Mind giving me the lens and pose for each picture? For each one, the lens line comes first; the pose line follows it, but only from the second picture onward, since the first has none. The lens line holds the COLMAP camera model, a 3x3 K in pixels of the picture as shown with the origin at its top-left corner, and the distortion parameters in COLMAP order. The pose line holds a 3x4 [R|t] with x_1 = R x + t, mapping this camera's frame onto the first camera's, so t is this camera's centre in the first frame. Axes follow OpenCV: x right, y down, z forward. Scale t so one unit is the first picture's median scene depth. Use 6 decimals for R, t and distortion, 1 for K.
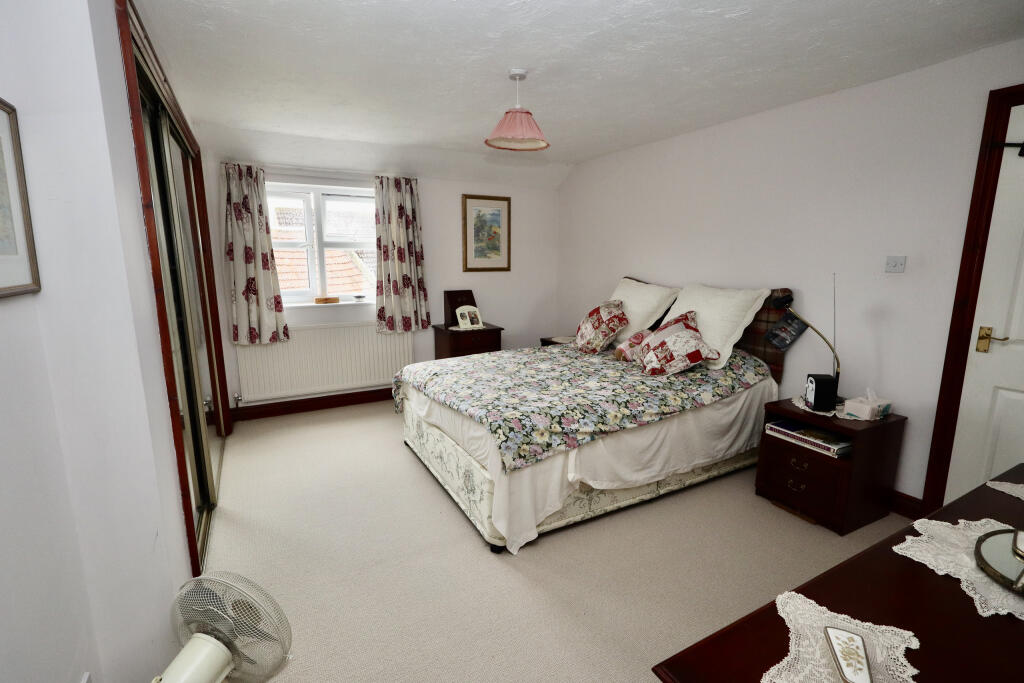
lens RADIAL K [[472.2, 0, 511.4], [0, 472.2, 340.1], [0, 0, 1]] dist [0.000988, 0.000121]
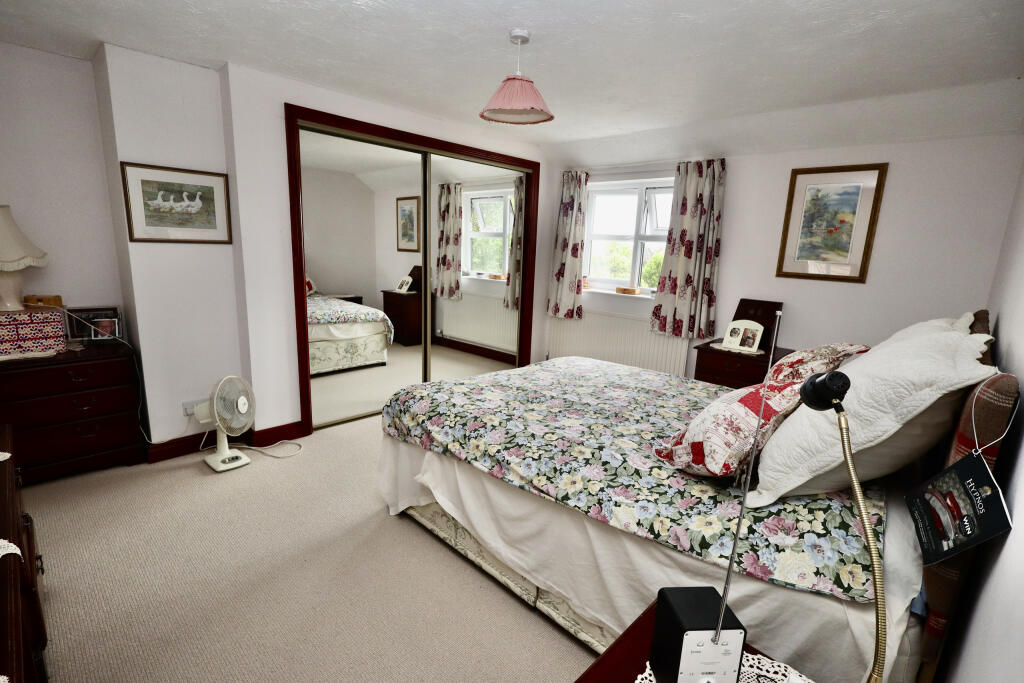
lens RADIAL K [[472.2, 0, 511.1], [0, 472.2, 342.0], [0, 0, 1]] dist [0.000988, 0.000121]
pose [[0.306395, 0.208423, -0.928807, 0.532722], [-0.211442, 0.966261, 0.147077, -0.076390], [0.928124, 0.151325, 0.340127, 0.434386]]
